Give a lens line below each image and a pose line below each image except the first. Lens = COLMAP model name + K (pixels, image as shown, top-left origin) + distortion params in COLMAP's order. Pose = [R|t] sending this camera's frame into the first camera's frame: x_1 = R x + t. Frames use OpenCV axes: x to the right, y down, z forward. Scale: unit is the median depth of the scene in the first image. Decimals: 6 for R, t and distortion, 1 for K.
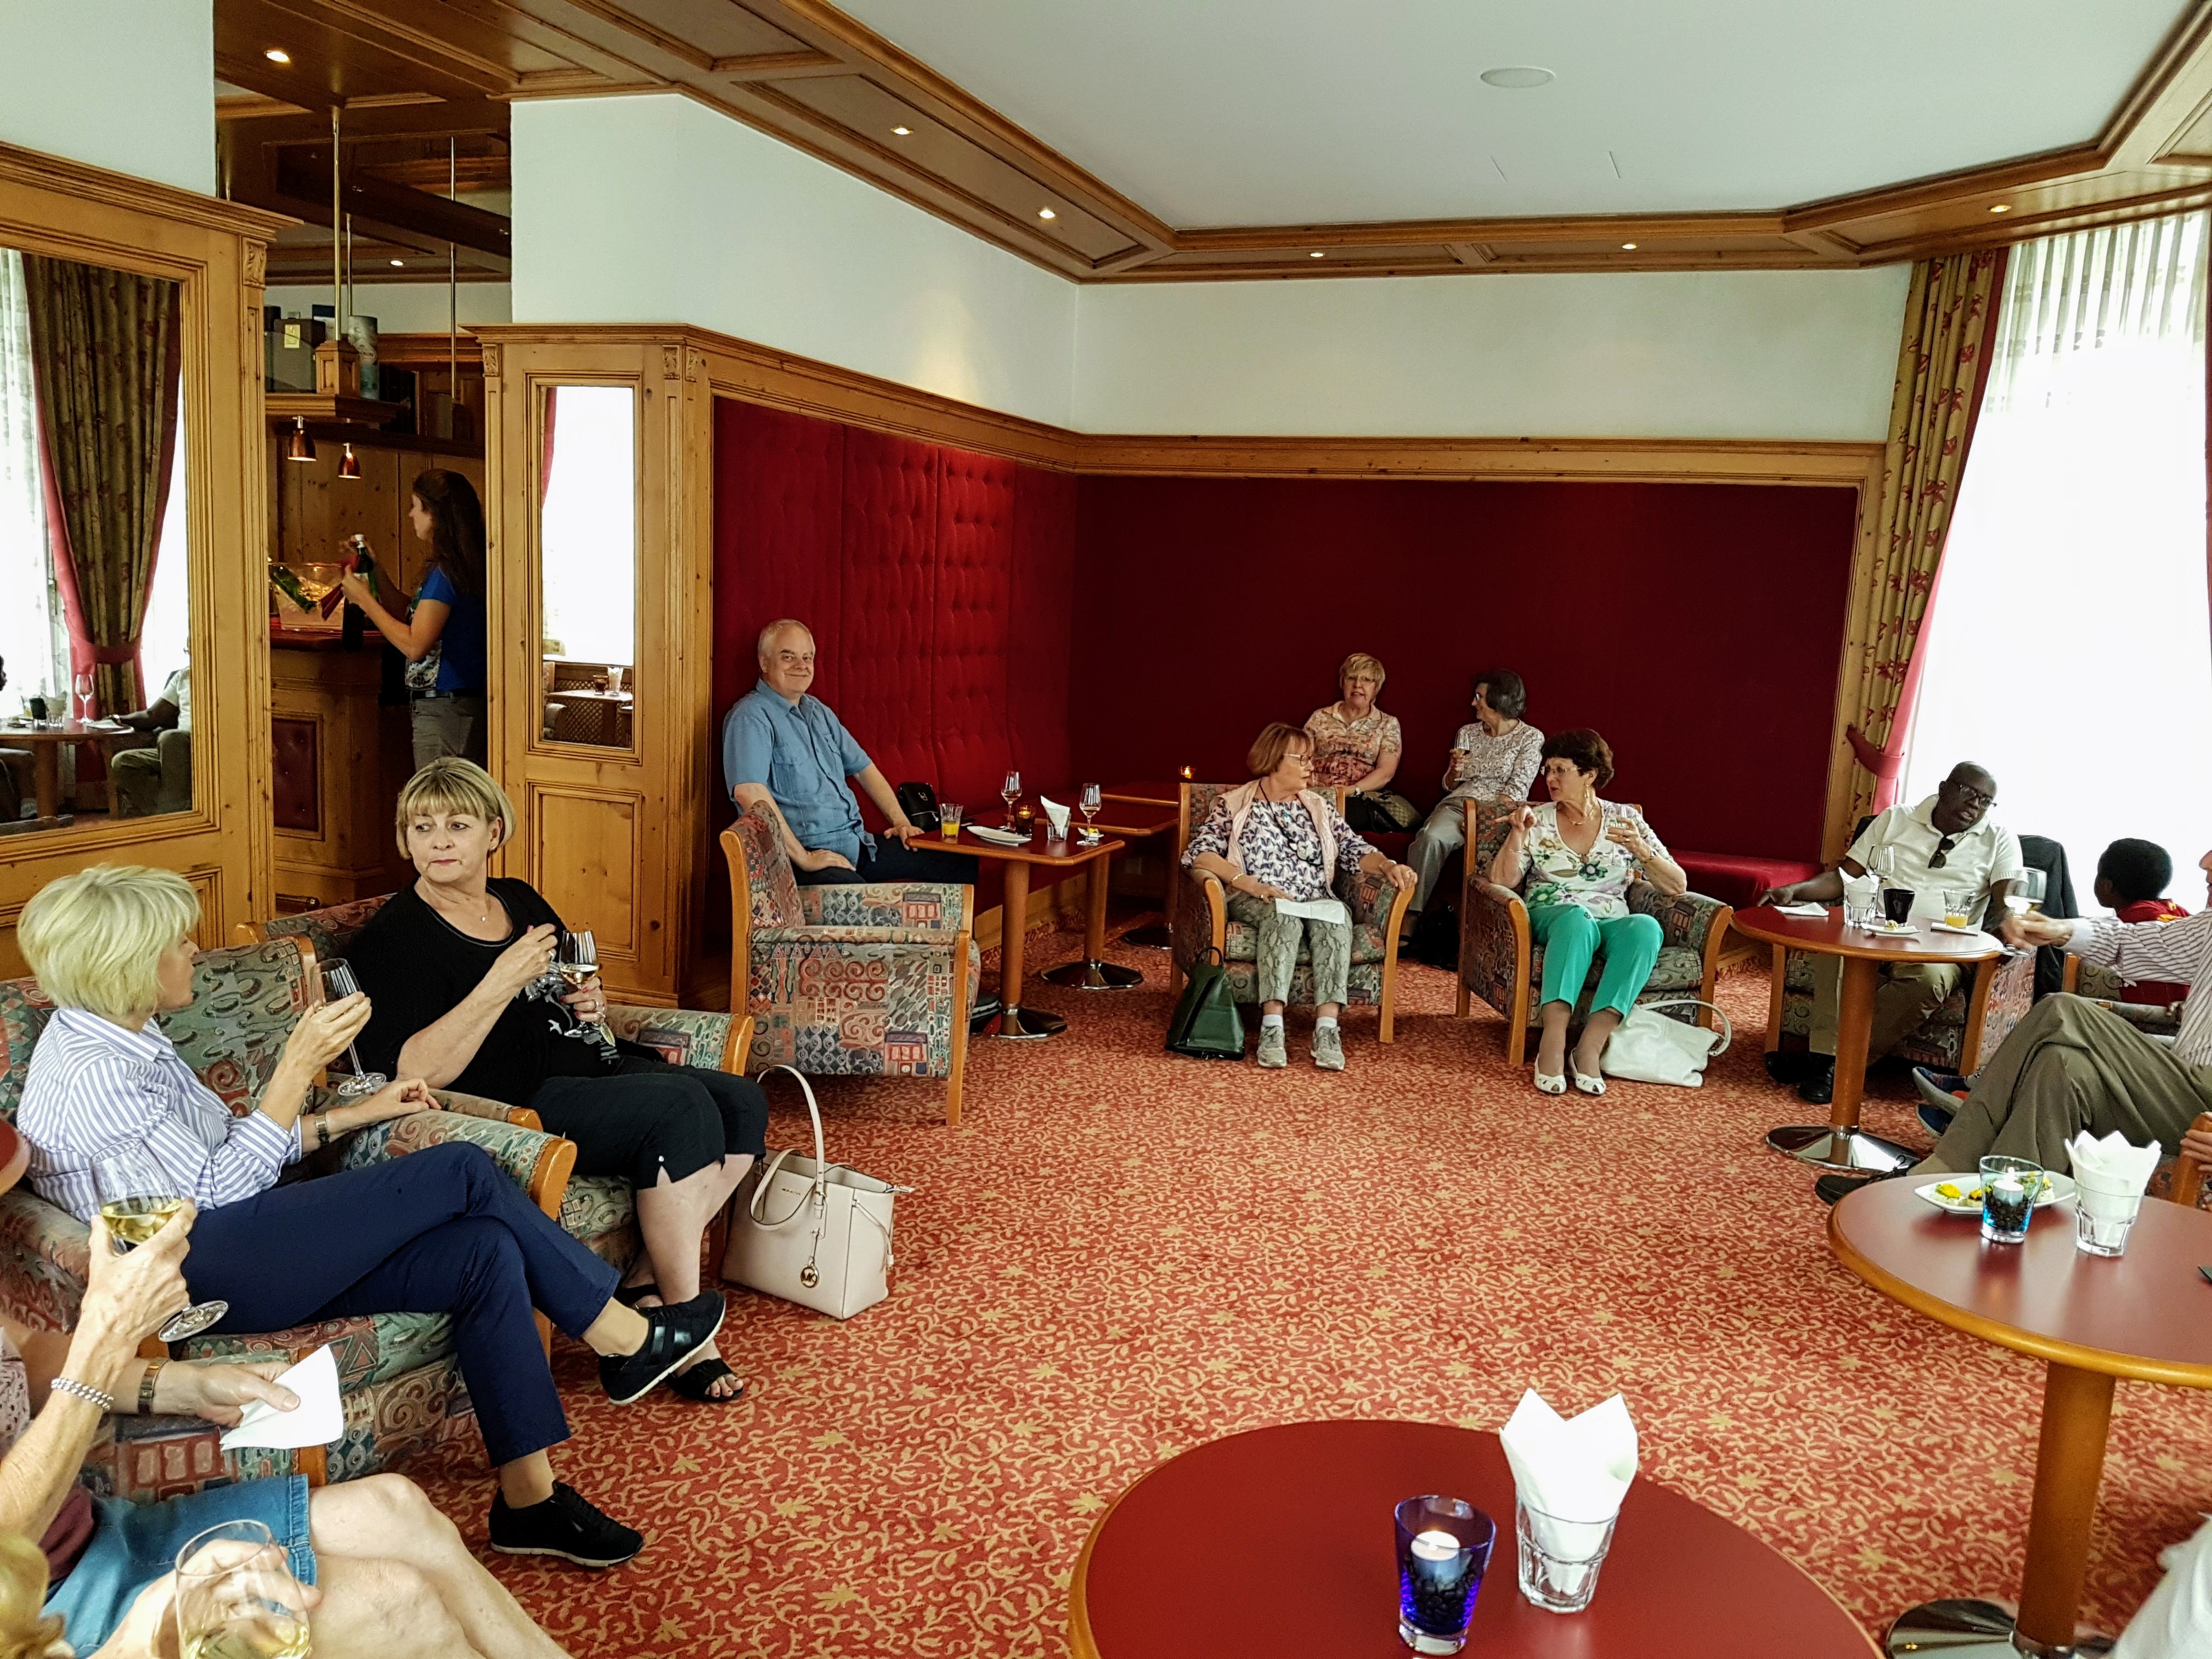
lens RADIAL K [[1755.1, 0, 1103.9], [0, 1755.1, 927.5], [0, 0, 1]] dist [0.006124, -0.196328]
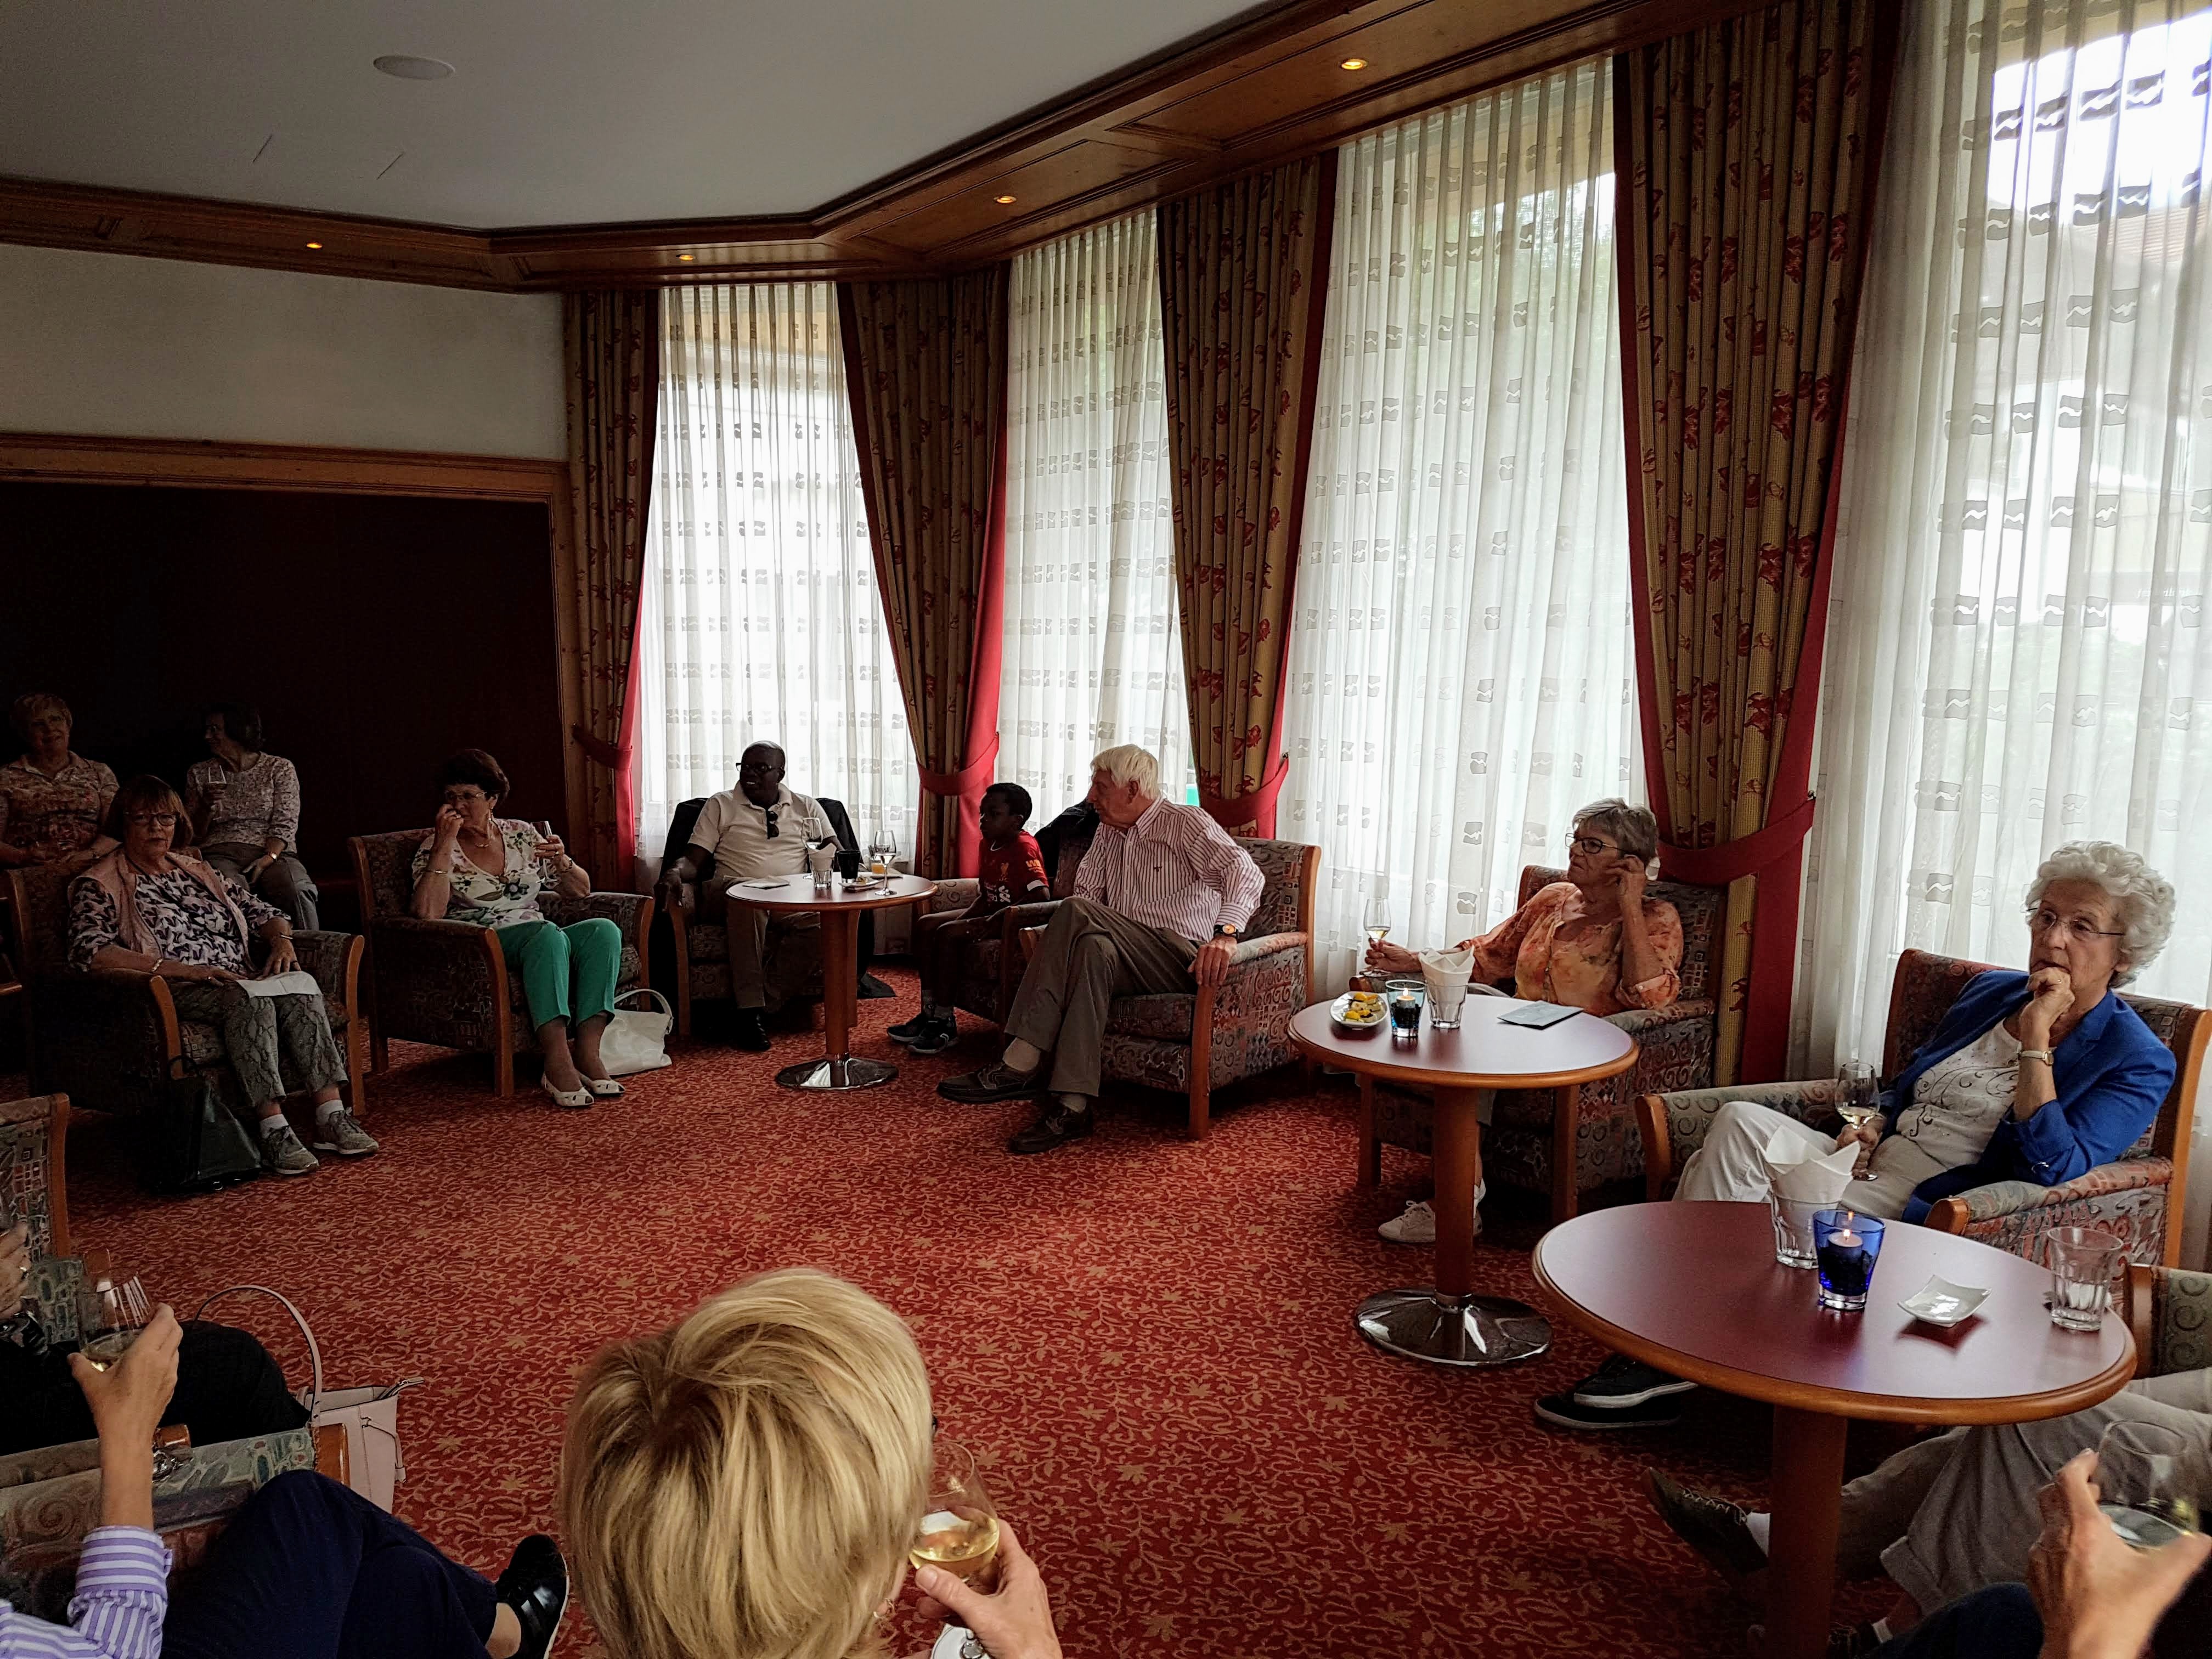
lens RADIAL K [[1732.4, 0, 1104.8], [0, 1732.4, 890.4], [0, 0, 1]] dist [0.169994, -0.289225]
pose [[0.484490, -0.165729, 0.858955, -0.418254], [0.182449, 0.979441, 0.086067, -0.056163], [-0.855560, 0.115017, 0.504766, 0.202444]]
